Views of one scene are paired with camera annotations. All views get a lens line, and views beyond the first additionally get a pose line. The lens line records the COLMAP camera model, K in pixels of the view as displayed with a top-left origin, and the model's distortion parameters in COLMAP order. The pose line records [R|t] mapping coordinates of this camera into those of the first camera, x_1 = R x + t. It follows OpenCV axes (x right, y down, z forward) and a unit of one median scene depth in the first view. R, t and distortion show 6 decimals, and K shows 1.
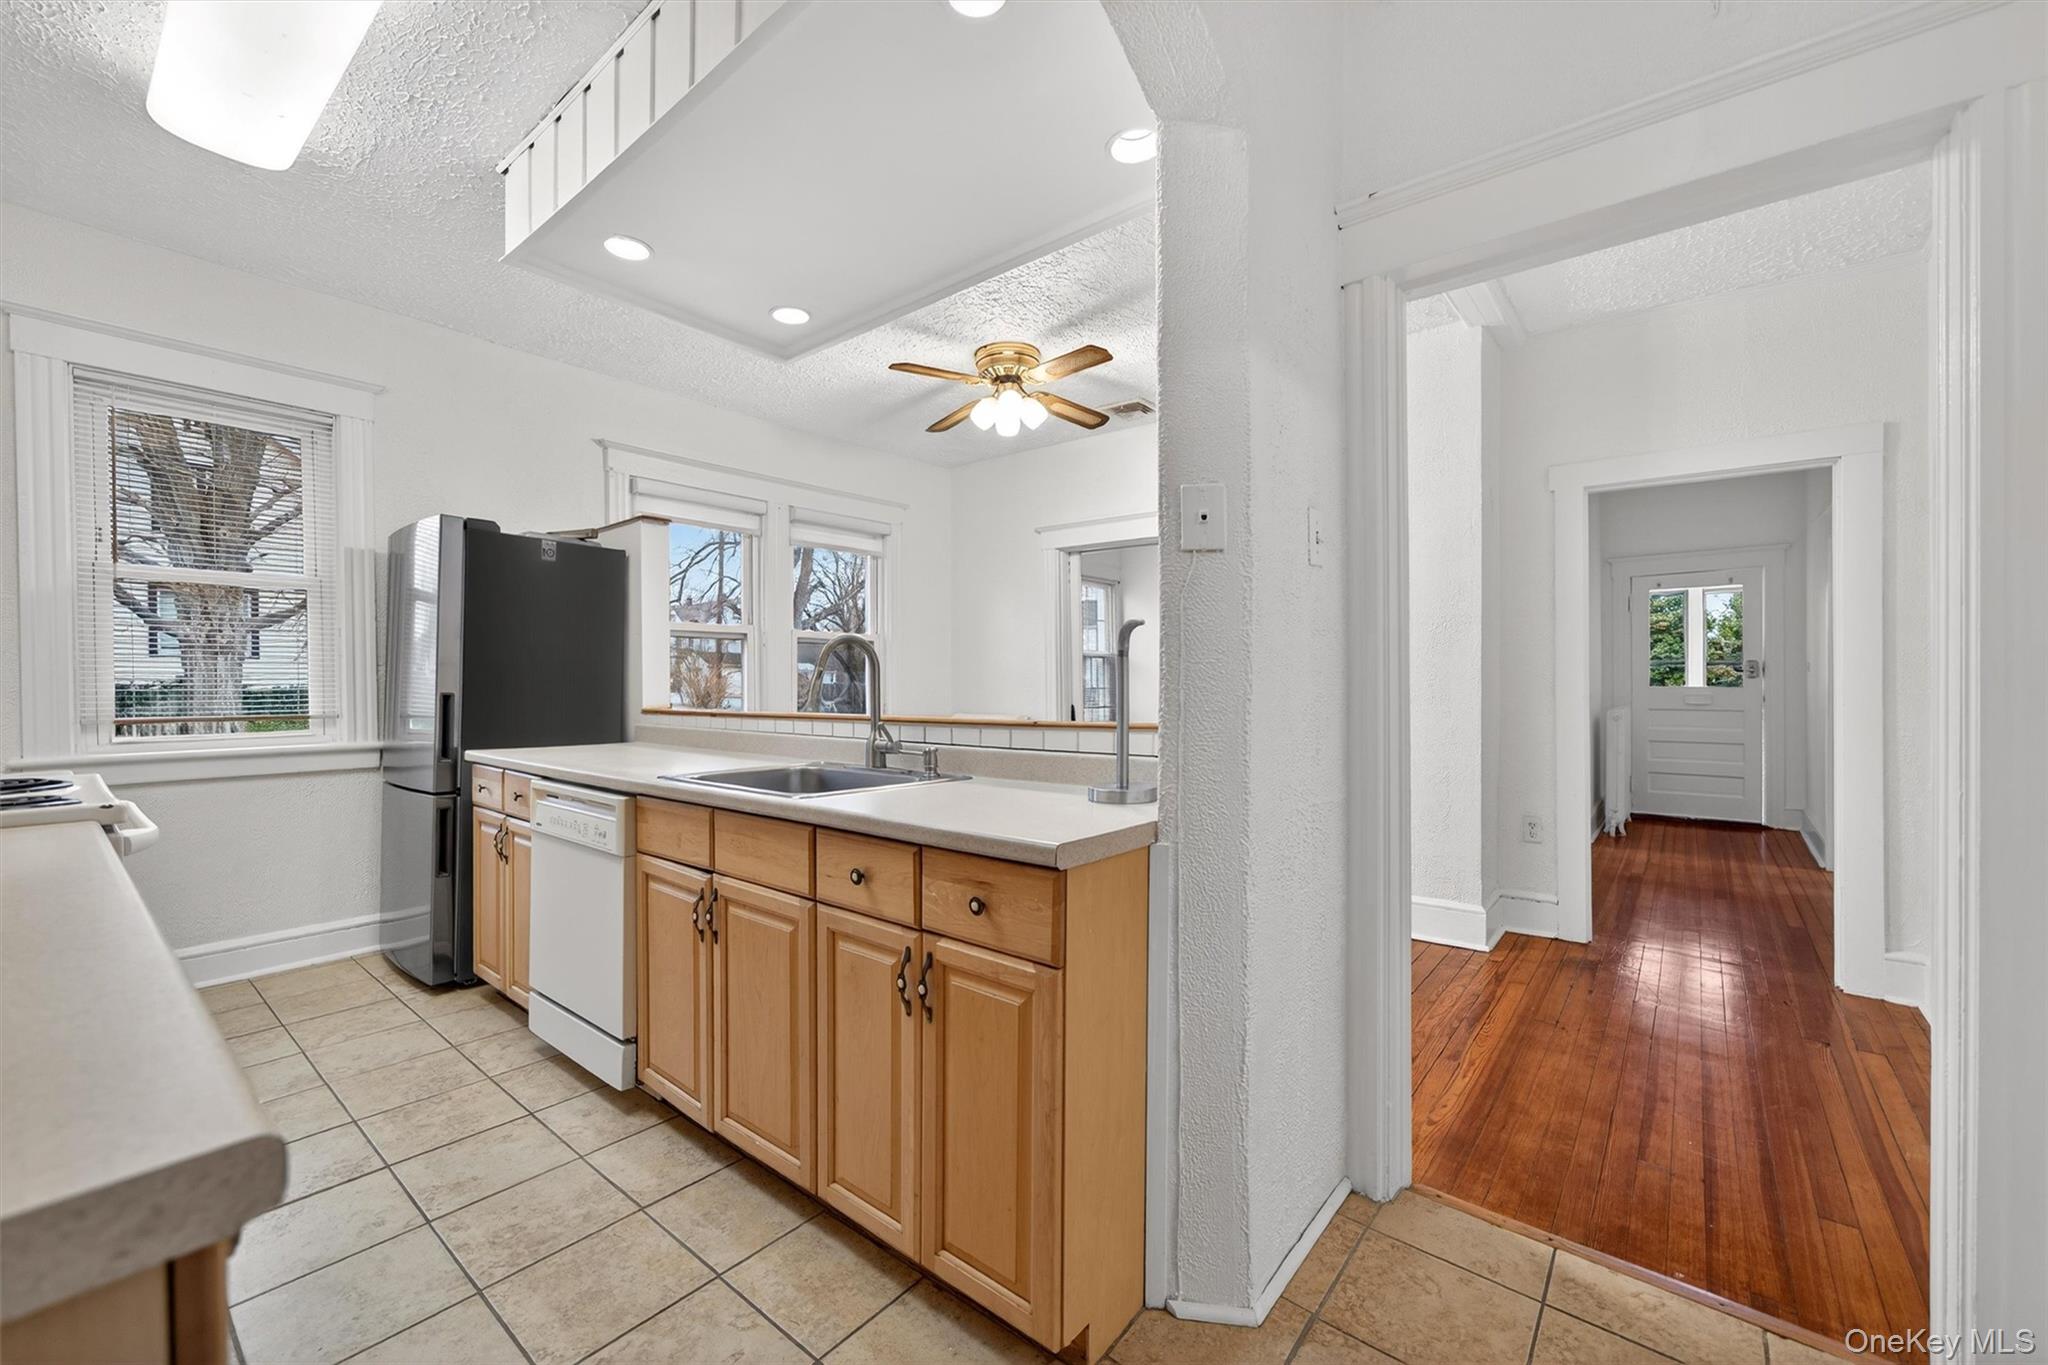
lens RADIAL K [[806.5, 0, 1020.5], [0, 806.5, 681.3], [0, 0, 1]] dist [0.000675, 0.000054]
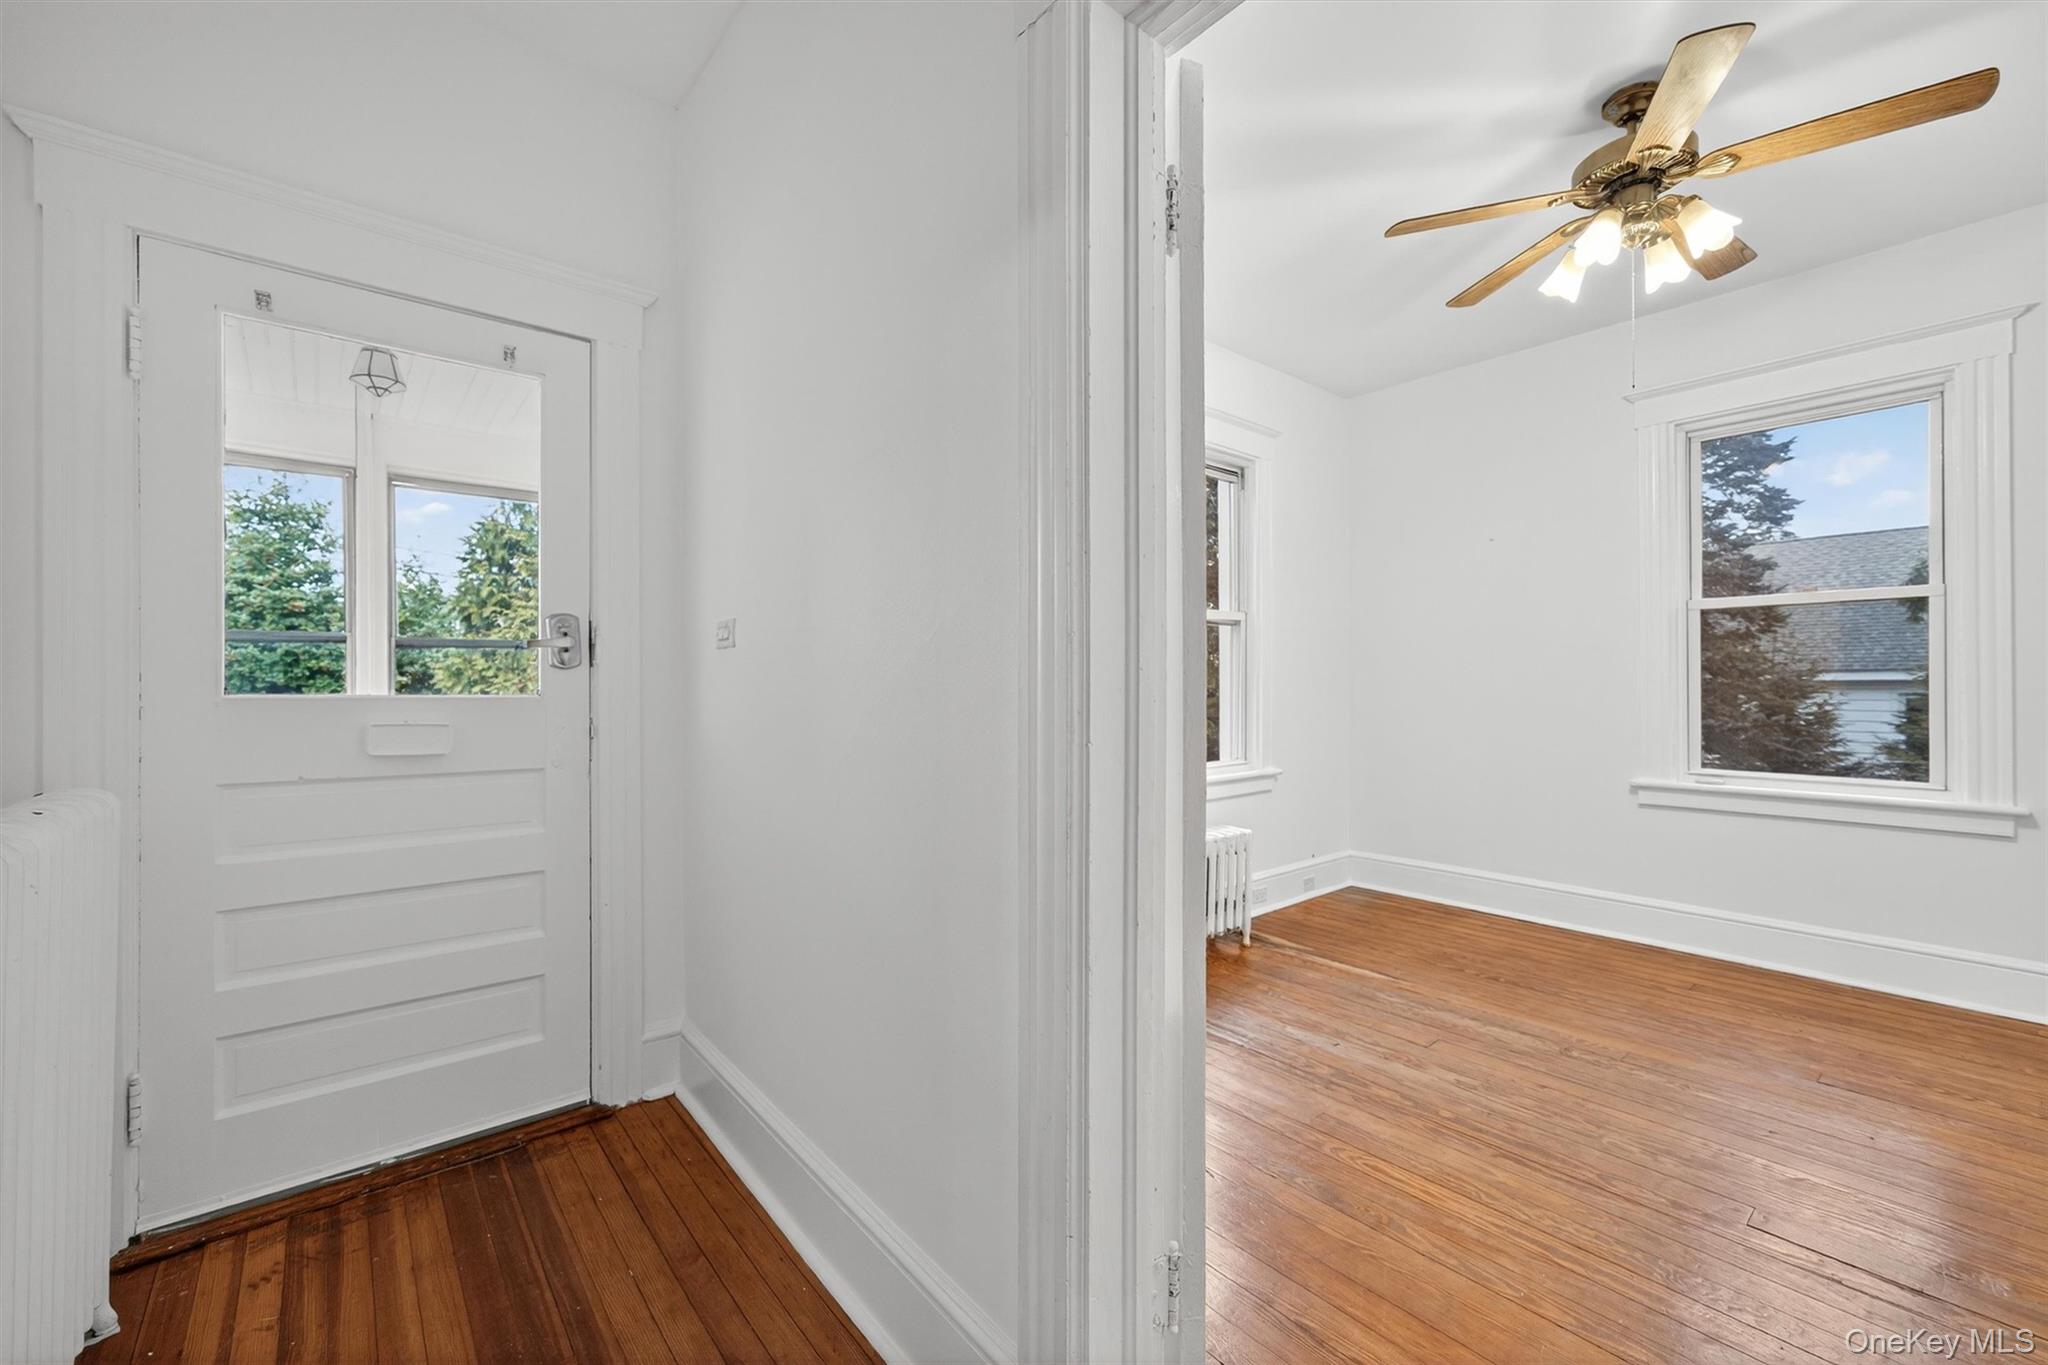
lens RADIAL K [[841.3, 0, 1018.6], [0, 841.3, 682.1], [0, 0, 1]] dist [0.002626, 0.002362]
pose [[0.193446, 0.001031, 0.981110, 0.517691], [0.004664, 0.999987, -0.001971, 0.003022], [-0.981100, 0.004957, 0.193438, 0.642004]]
